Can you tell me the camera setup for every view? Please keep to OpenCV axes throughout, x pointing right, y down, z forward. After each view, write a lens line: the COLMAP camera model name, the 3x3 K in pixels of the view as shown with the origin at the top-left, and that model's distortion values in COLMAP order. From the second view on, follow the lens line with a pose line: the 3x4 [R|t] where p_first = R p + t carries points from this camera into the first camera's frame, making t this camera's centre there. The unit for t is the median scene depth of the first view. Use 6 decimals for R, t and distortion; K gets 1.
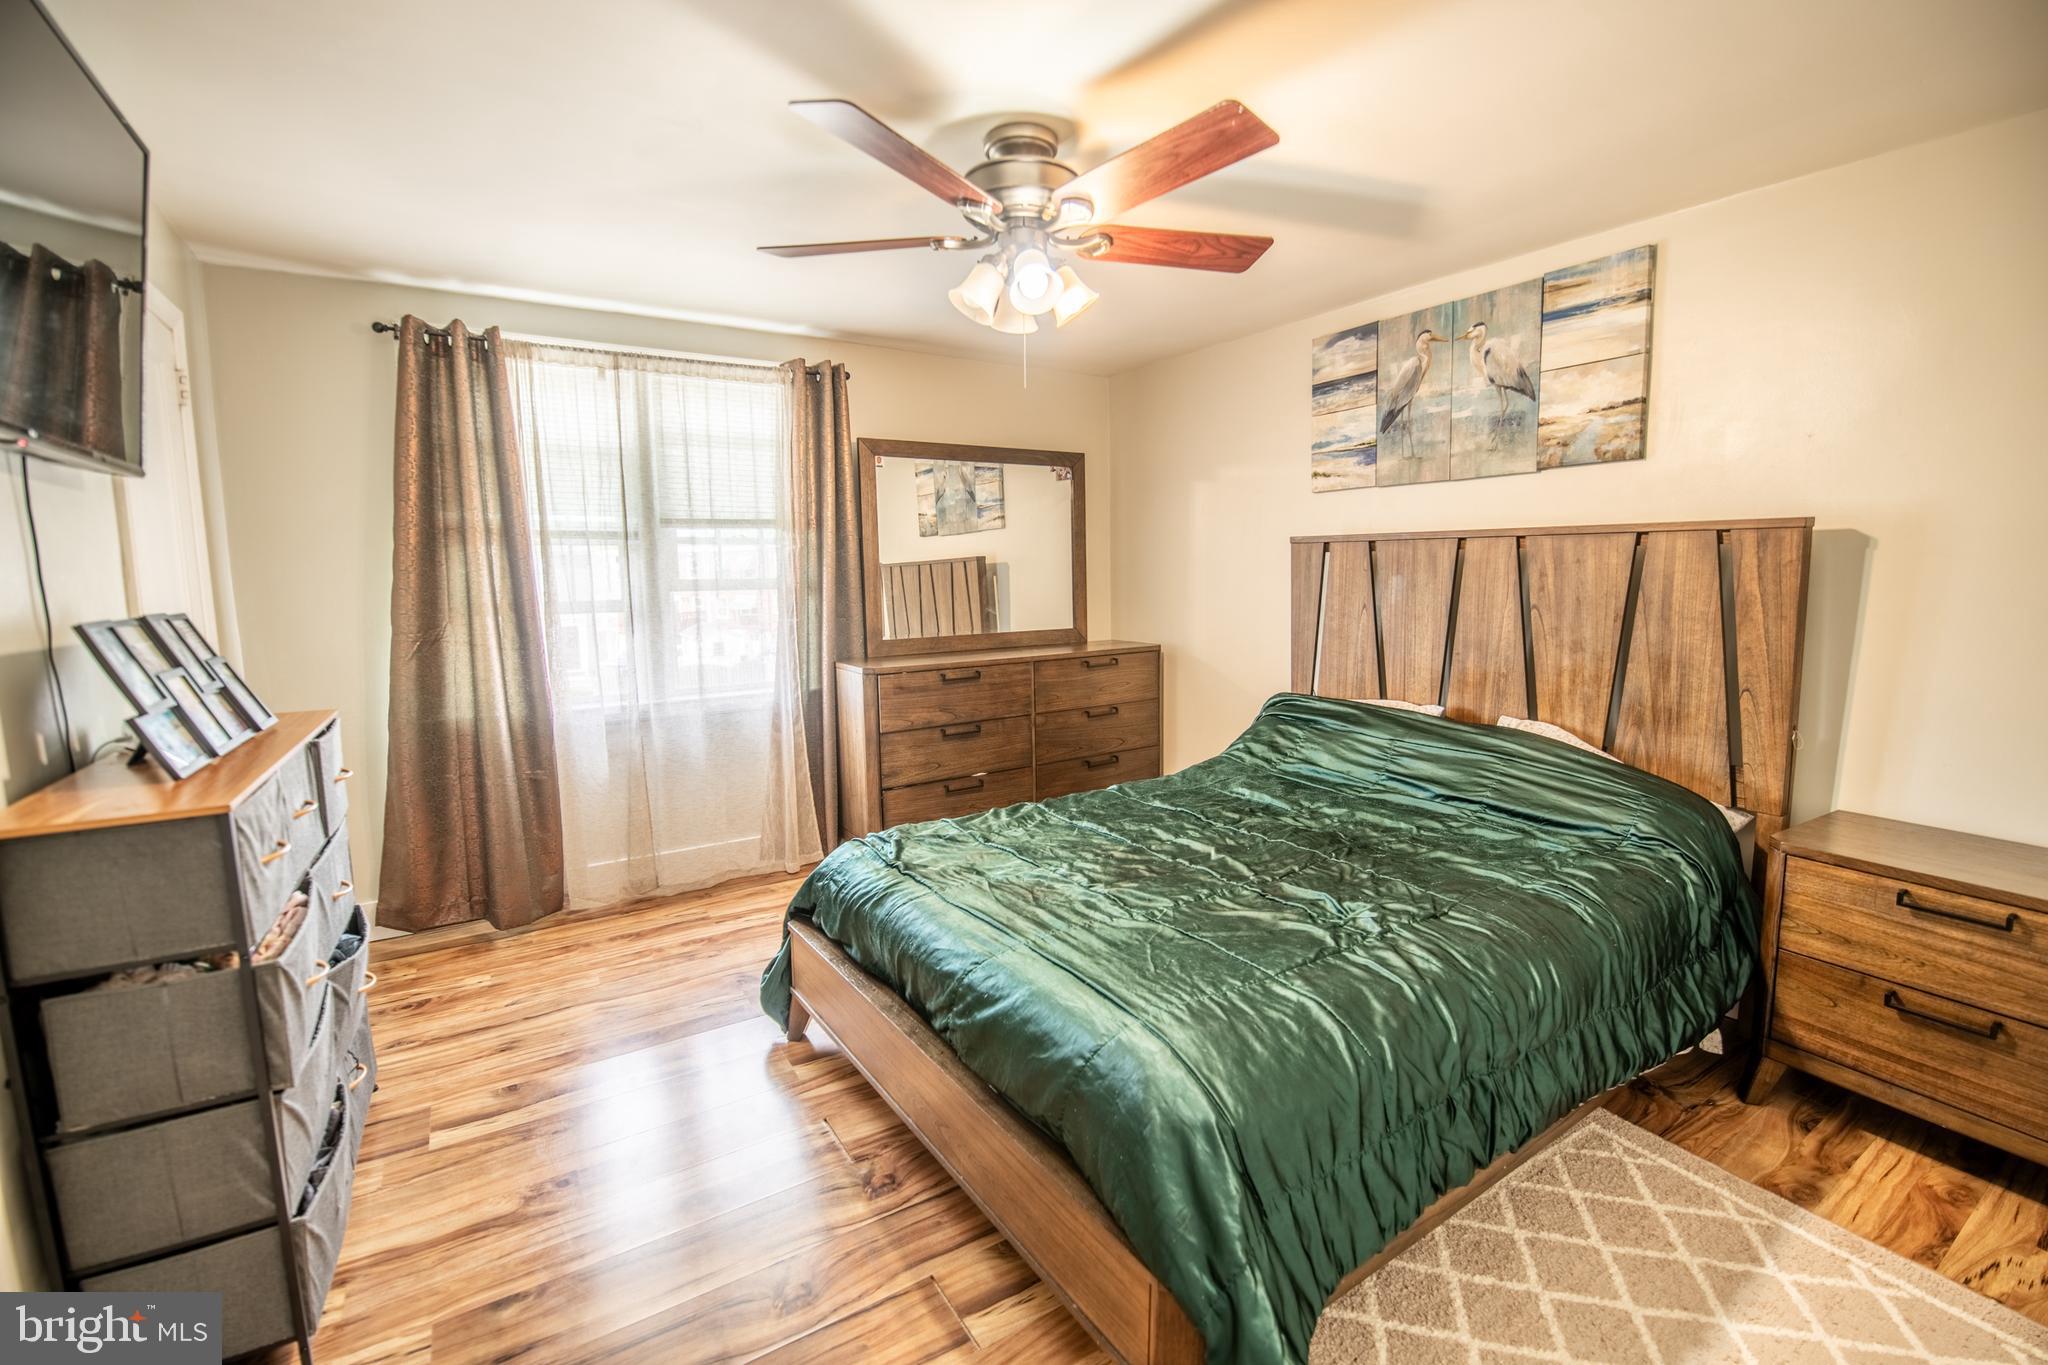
lens RADIAL K [[889.4, 0, 1033.1], [0, 889.4, 683.8], [0, 0, 1]] dist [-0.009970, -0.005521]
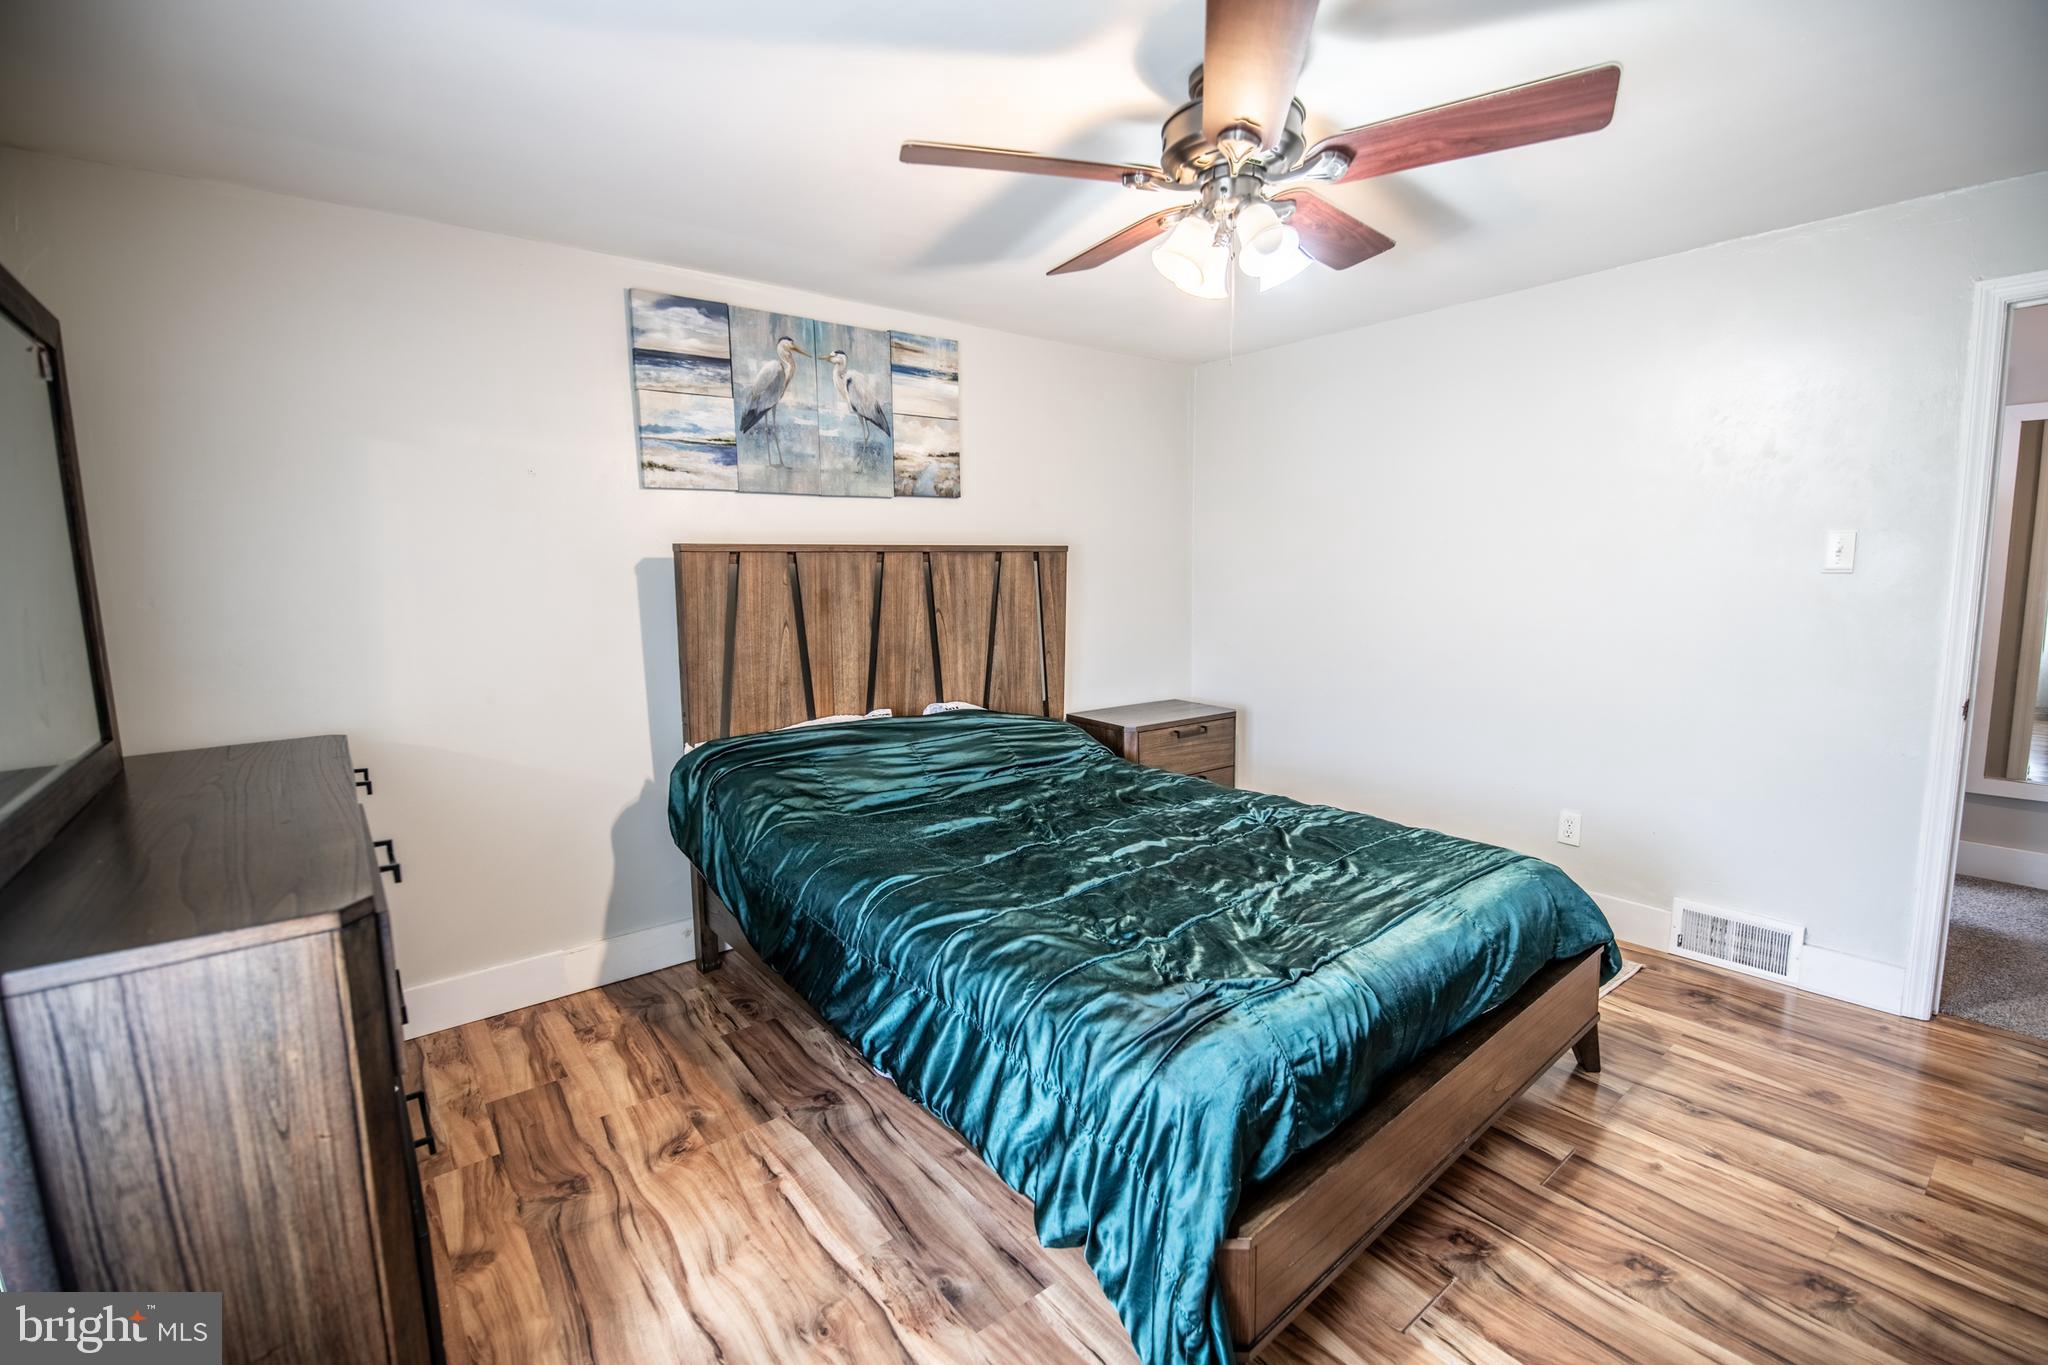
lens RADIAL K [[889.4, 0, 1034.7], [0, 889.4, 675.8], [0, 0, 1]] dist [-0.009970, -0.005521]
pose [[-0.115046, -0.107860, 0.987487, -0.607553], [0.147048, 0.981286, 0.124315, -0.119317], [-0.982416, 0.159510, -0.097033, 0.914709]]
